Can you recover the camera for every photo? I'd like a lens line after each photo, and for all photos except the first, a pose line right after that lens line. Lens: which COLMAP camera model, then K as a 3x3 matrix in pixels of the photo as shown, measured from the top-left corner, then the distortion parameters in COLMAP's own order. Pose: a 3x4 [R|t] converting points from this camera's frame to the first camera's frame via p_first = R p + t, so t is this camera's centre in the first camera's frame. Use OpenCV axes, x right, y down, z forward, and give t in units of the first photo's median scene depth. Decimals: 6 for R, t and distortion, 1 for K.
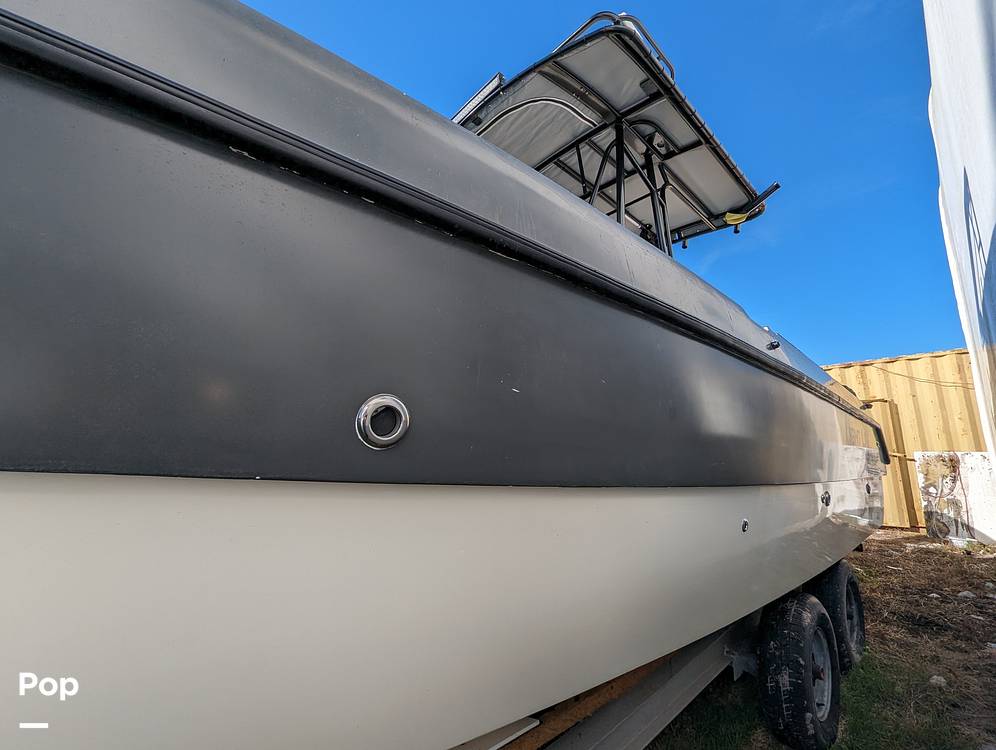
lens RADIAL K [[418.6, 0, 502.0], [0, 418.6, 387.6], [0, 0, 1]] dist [0.014264, -0.004506]
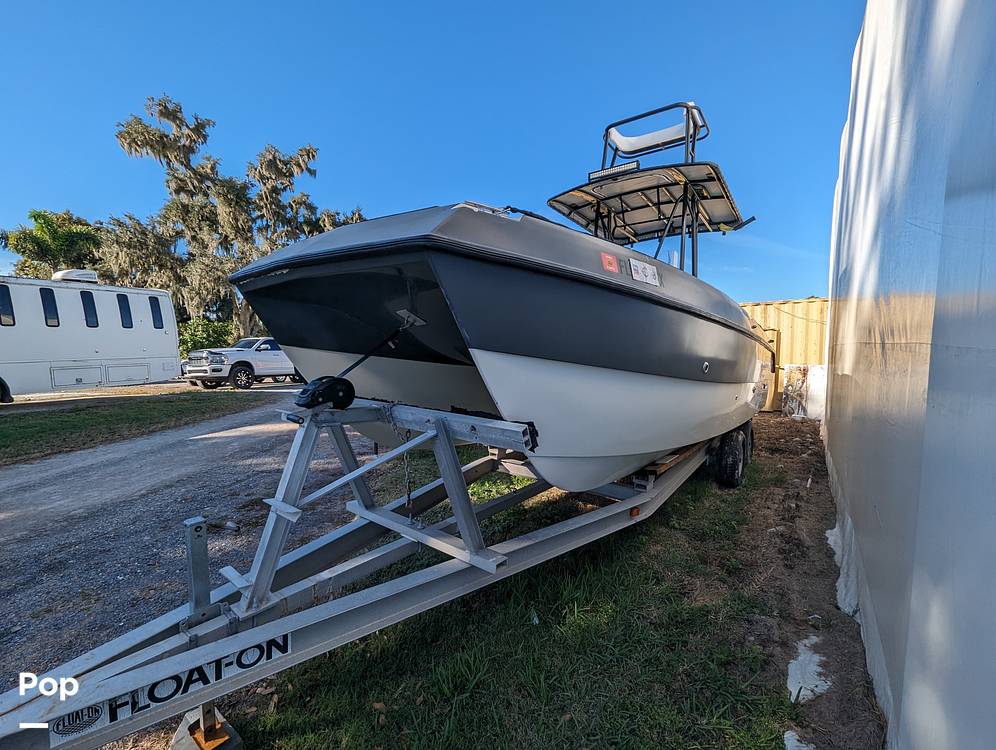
lens RADIAL K [[418.6, 0, 502.0], [0, 418.6, 387.6], [0, 0, 1]] dist [0.014264, -0.004506]
pose [[0.982261, 0.001992, 0.187509, -0.614525], [-0.045046, 0.973170, 0.225633, -0.120648], [-0.182029, -0.230077, 0.955997, -0.564956]]
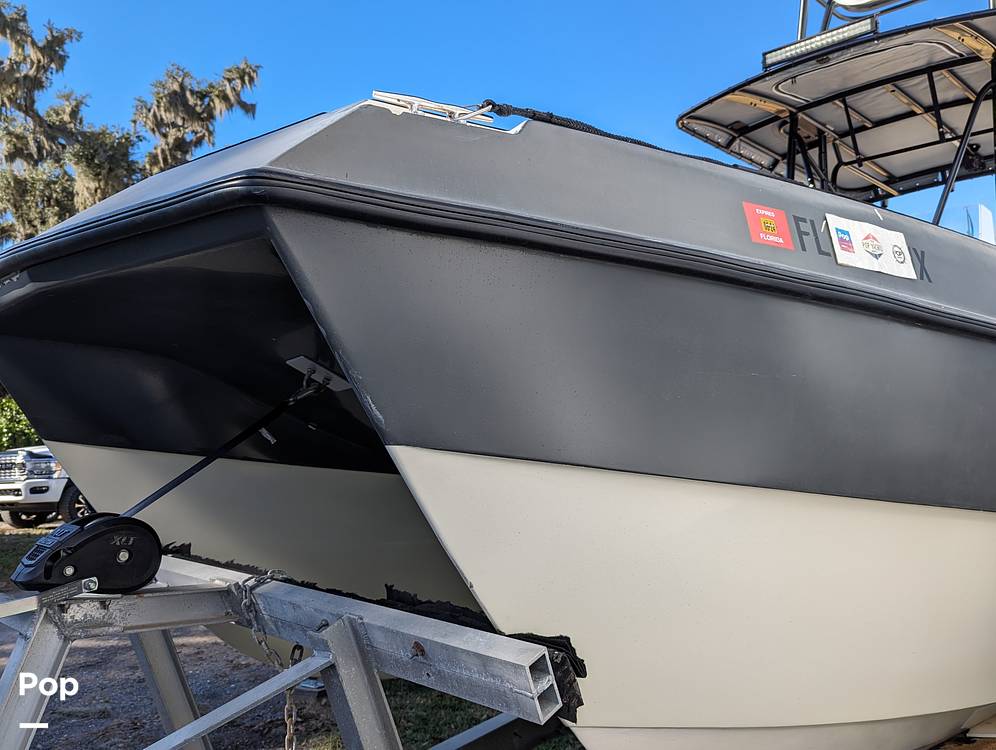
lens RADIAL K [[884.2, 0, 498.0], [0, 884.2, 375.0], [0, 0, 1]] dist [0.041987, -0.001298]
pose [[0.999183, 0.010171, 0.039123, -0.526371], [-0.012789, 0.997653, 0.067268, -0.112975], [-0.038347, -0.067713, 0.996968, -0.486613]]
